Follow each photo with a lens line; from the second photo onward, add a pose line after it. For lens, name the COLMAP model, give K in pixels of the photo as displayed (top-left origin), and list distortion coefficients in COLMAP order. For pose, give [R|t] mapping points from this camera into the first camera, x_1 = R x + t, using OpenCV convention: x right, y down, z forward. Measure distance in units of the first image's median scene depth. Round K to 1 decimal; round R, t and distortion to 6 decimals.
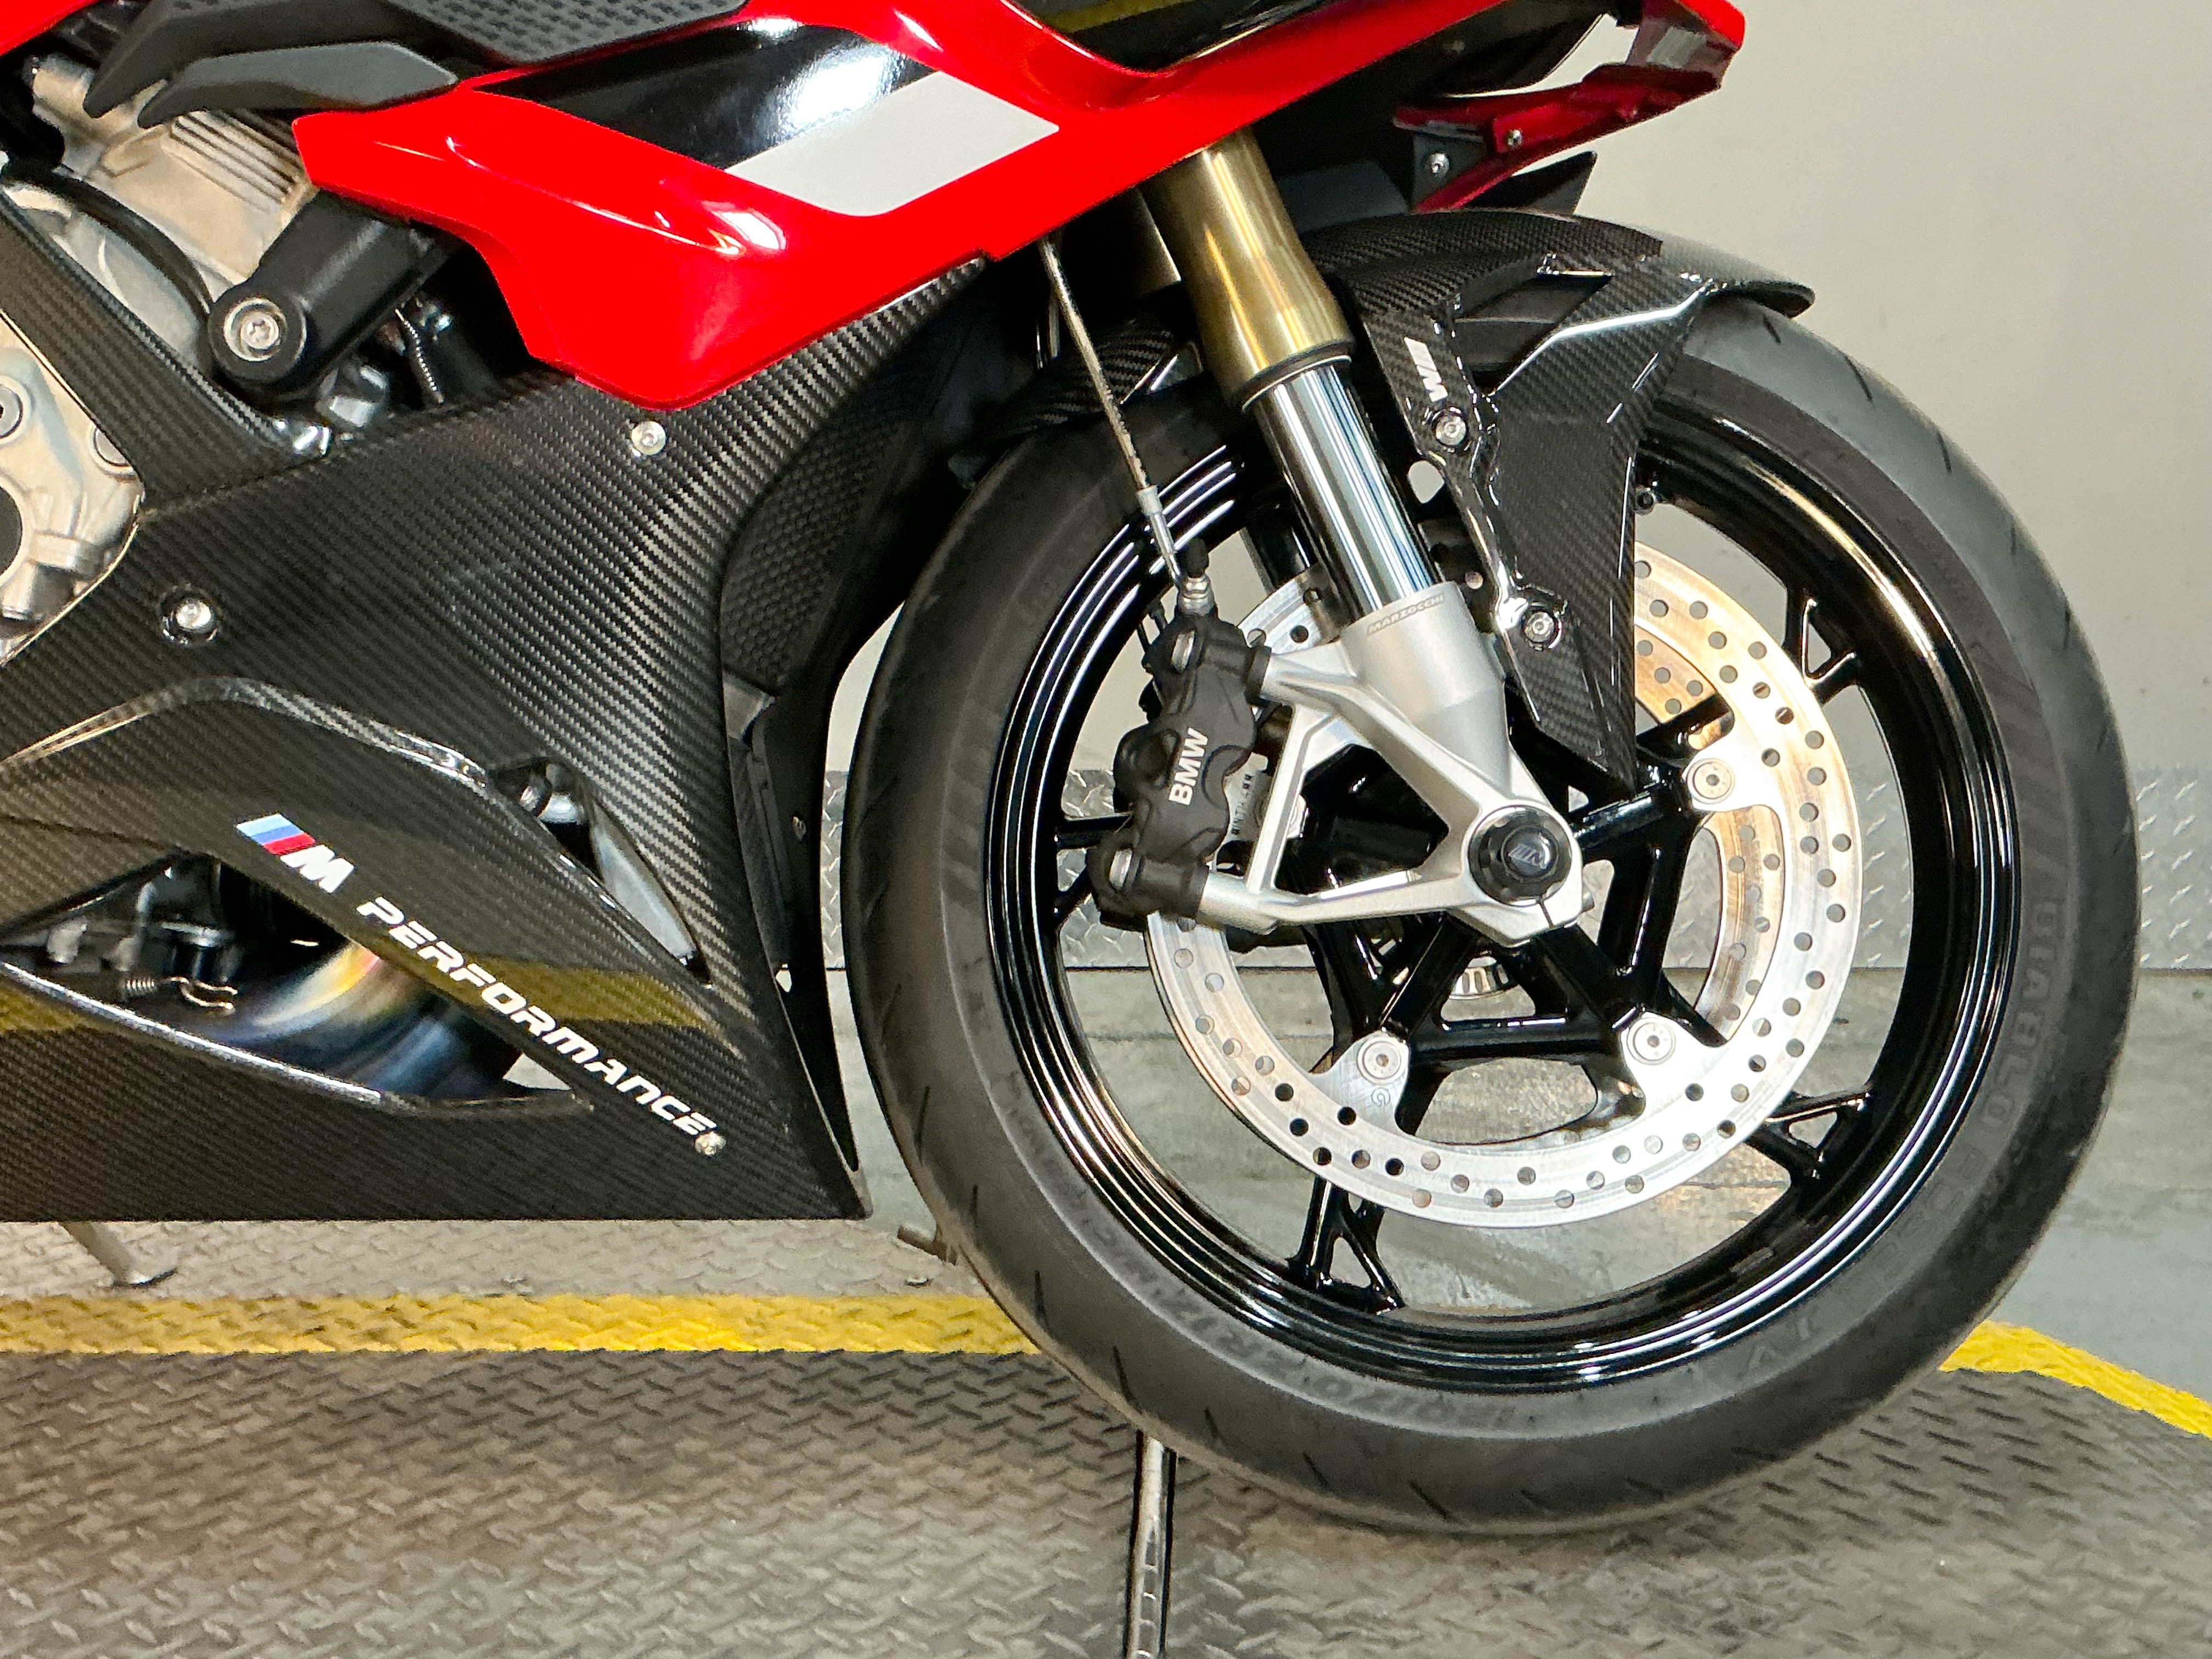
lens RADIAL K [[2600.9, 0, 1106.0], [0, 2600.9, 829.5], [0, 0, 1]] dist [0.143935, -0.306222]
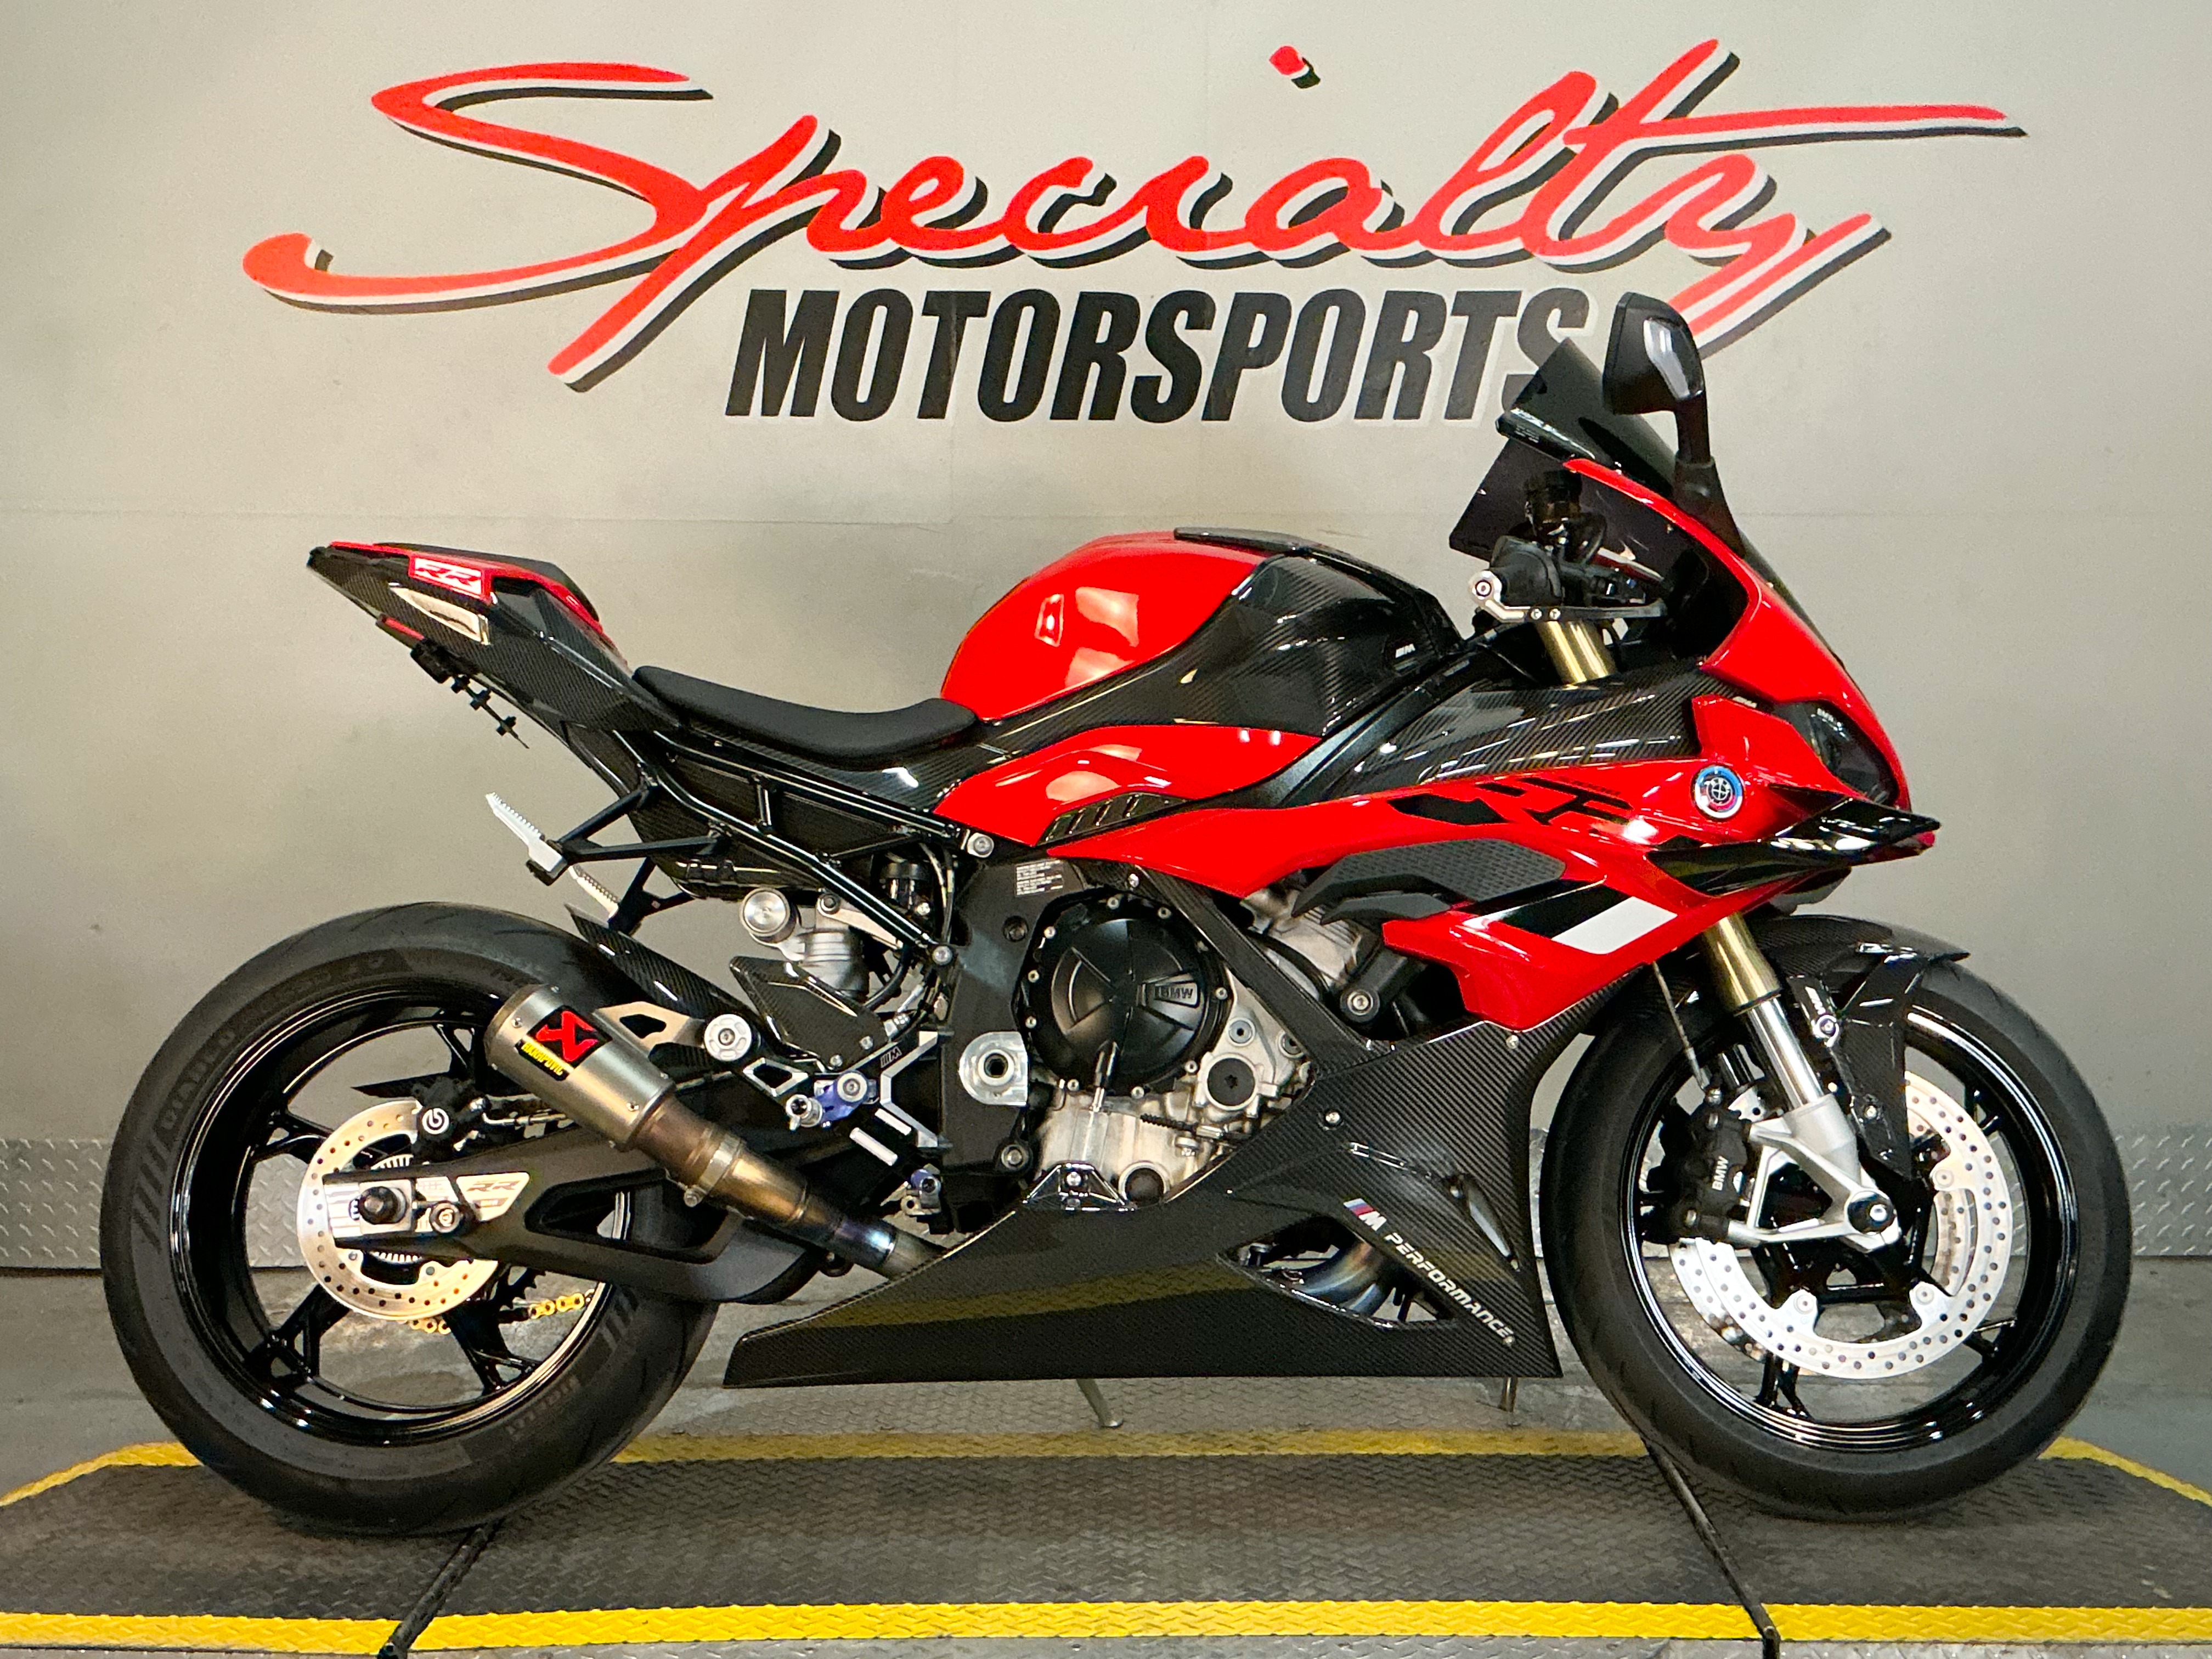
lens RADIAL K [[2600.9, 0, 1106.0], [0, 2600.9, 829.5], [0, 0, 1]] dist [0.143935, -0.306222]
pose [[0.999695, -0.003847, 0.024391, -0.553818], [0.006416, 0.994331, -0.106133, -0.081873], [-0.023845, 0.106257, 0.994053, -1.295281]]
